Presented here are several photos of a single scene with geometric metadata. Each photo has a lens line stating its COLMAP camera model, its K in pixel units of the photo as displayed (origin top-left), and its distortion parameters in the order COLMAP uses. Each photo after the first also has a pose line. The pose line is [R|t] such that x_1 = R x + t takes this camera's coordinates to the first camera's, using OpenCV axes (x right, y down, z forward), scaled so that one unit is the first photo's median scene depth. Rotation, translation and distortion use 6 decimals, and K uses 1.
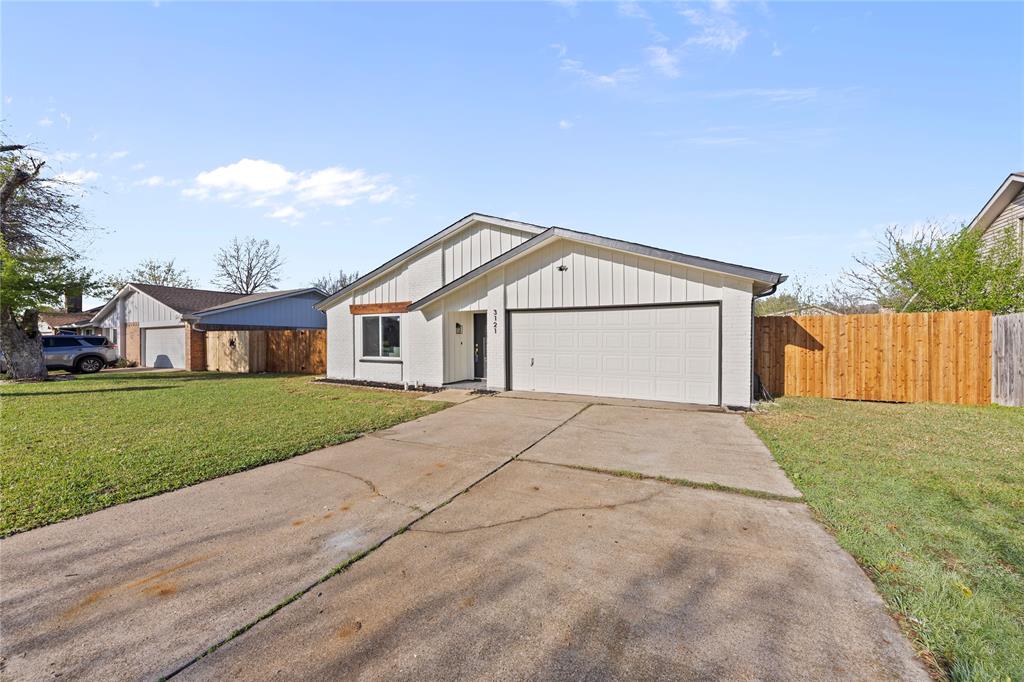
lens RADIAL K [[362.4, 0, 514.1], [0, 362.4, 339.7], [0, 0, 1]] dist [0.001269, -0.000090]
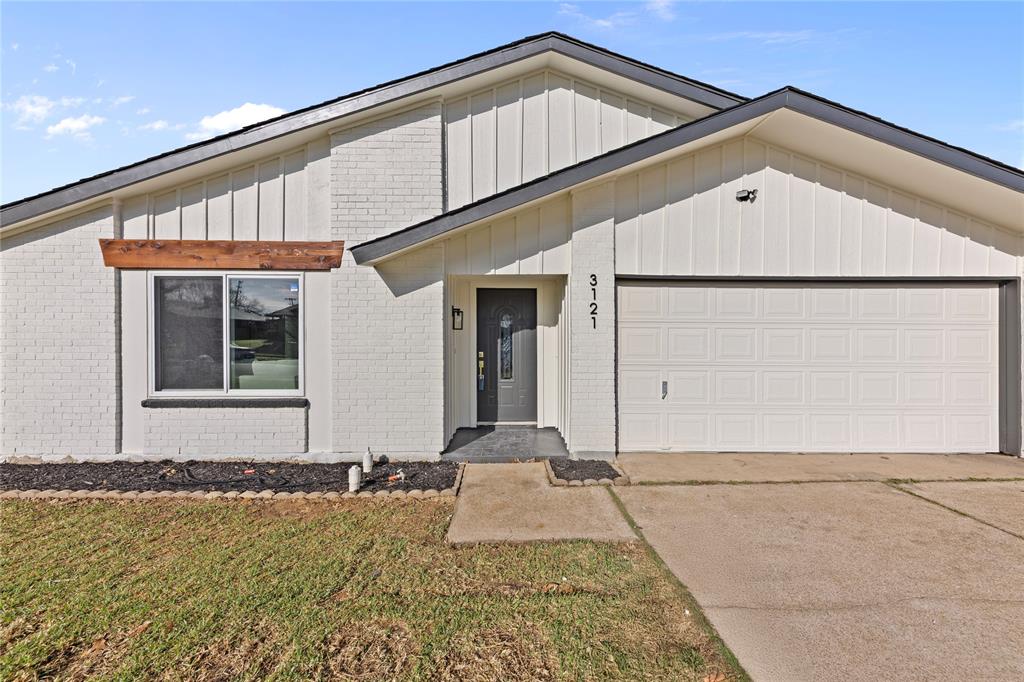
lens RADIAL K [[362.4, 0, 514.1], [0, 362.4, 339.7], [0, 0, 1]] dist [0.001269, -0.000090]
pose [[0.885494, 0.004332, 0.464631, -0.307201], [-0.002278, 0.999985, -0.004981, -0.001548], [-0.464646, 0.003352, 0.885490, 0.594603]]
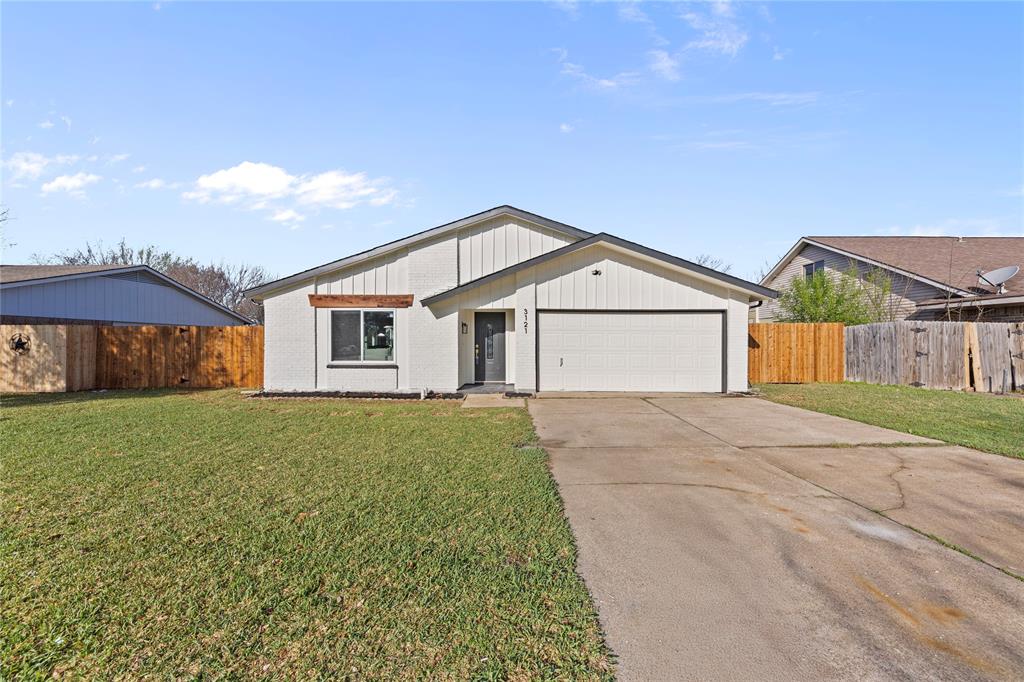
lens RADIAL K [[362.4, 0, 514.1], [0, 362.4, 339.7], [0, 0, 1]] dist [0.001269, -0.000090]
pose [[0.898367, 0.005023, 0.439218, -0.455883], [-0.002010, 0.999971, -0.007324, 0.005884], [-0.439242, 0.005697, 0.898351, 0.130620]]
